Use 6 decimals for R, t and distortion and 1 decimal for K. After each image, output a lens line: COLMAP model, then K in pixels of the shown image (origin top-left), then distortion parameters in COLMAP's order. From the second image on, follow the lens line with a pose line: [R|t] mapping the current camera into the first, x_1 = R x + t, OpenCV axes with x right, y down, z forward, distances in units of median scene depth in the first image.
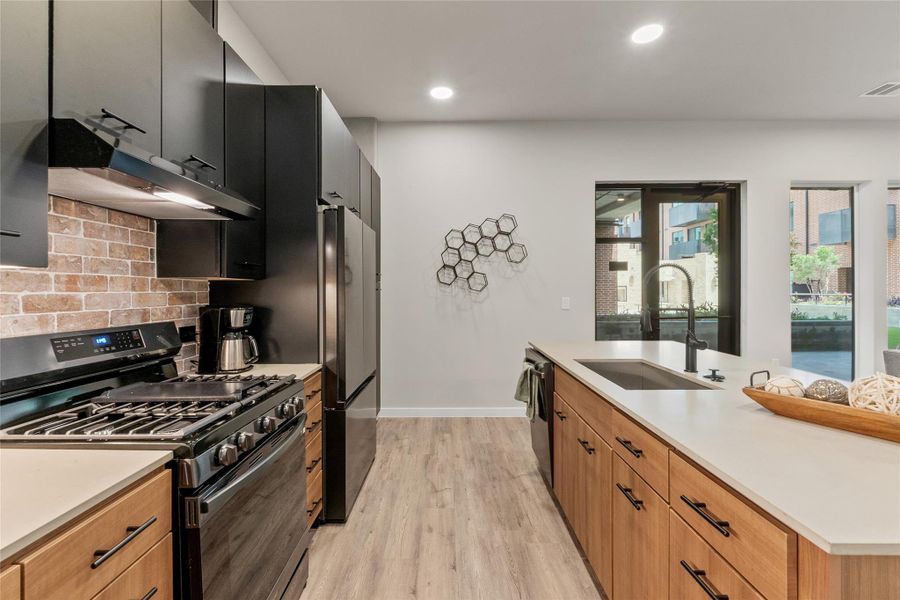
lens RADIAL K [[388.5, 0, 453.9], [0, 388.5, 293.7], [0, 0, 1]] dist [-0.008713, 0.001374]
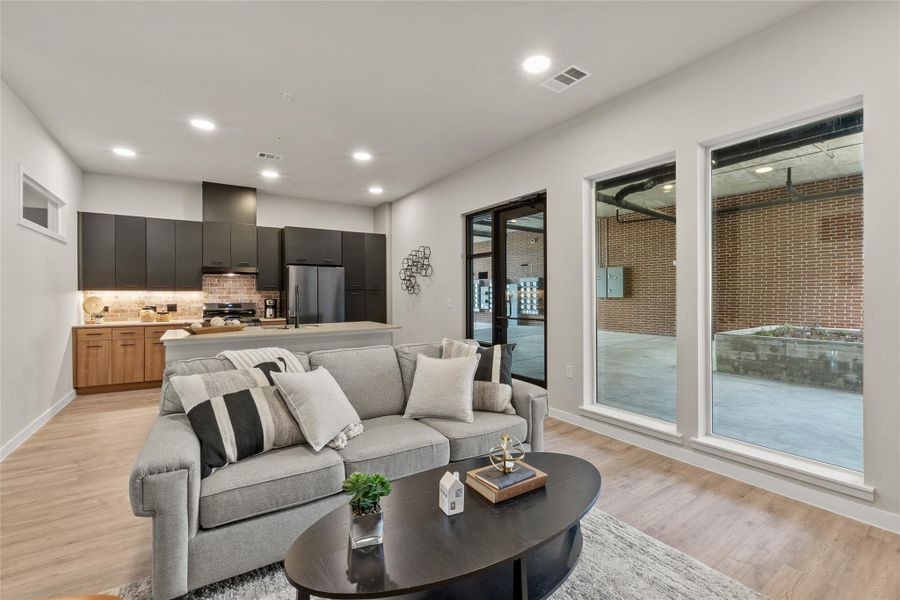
lens RADIAL K [[388.5, 0, 447.0], [0, 388.5, 294.1], [0, 0, 1]] dist [-0.008713, 0.001374]
pose [[0.551165, 0.007323, -0.834364, 2.292545], [-0.005595, 0.999971, 0.005081, -0.028205], [0.834377, 0.001868, 0.551191, 0.321710]]
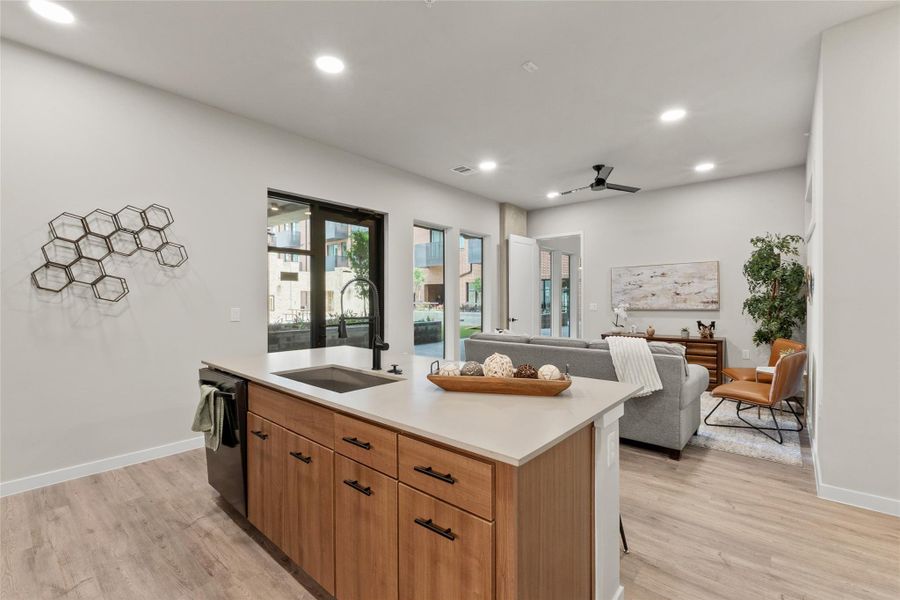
lens RADIAL K [[388.5, 0, 448.2], [0, 388.5, 303.7], [0, 0, 1]] dist [-0.008713, 0.001374]
pose [[0.656852, -0.003975, 0.754009, -0.103205], [0.002918, 0.999992, 0.002730, -0.002305], [-0.754014, 0.000407, 0.656859, 0.036688]]
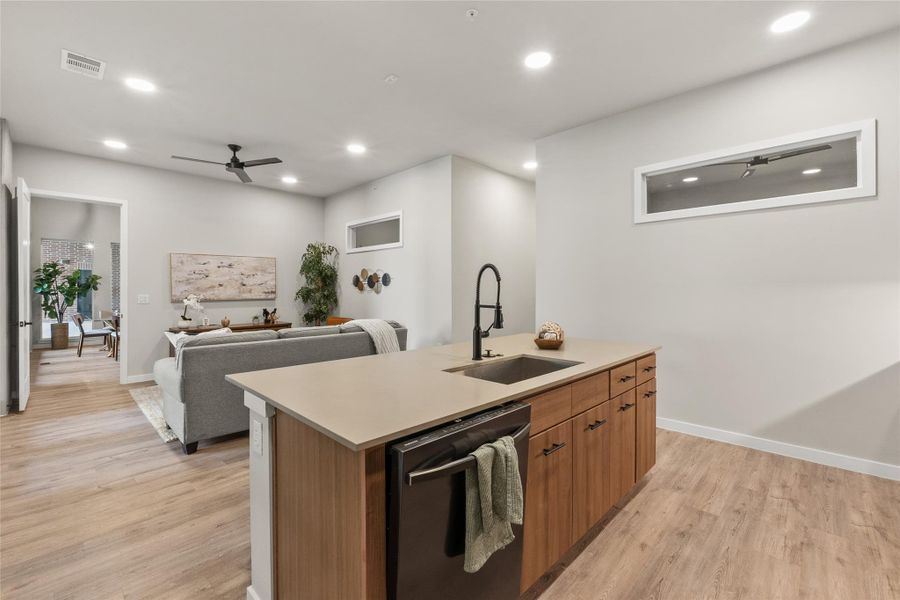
lens RADIAL K [[388.5, 0, 443.1], [0, 388.5, 294.1], [0, 0, 1]] dist [-0.008713, 0.001374]
pose [[-0.709412, -0.003909, 0.704783, -0.101403], [0.006346, 0.999909, 0.011935, -0.012087], [-0.704765, 0.012939, -0.709323, 1.351392]]
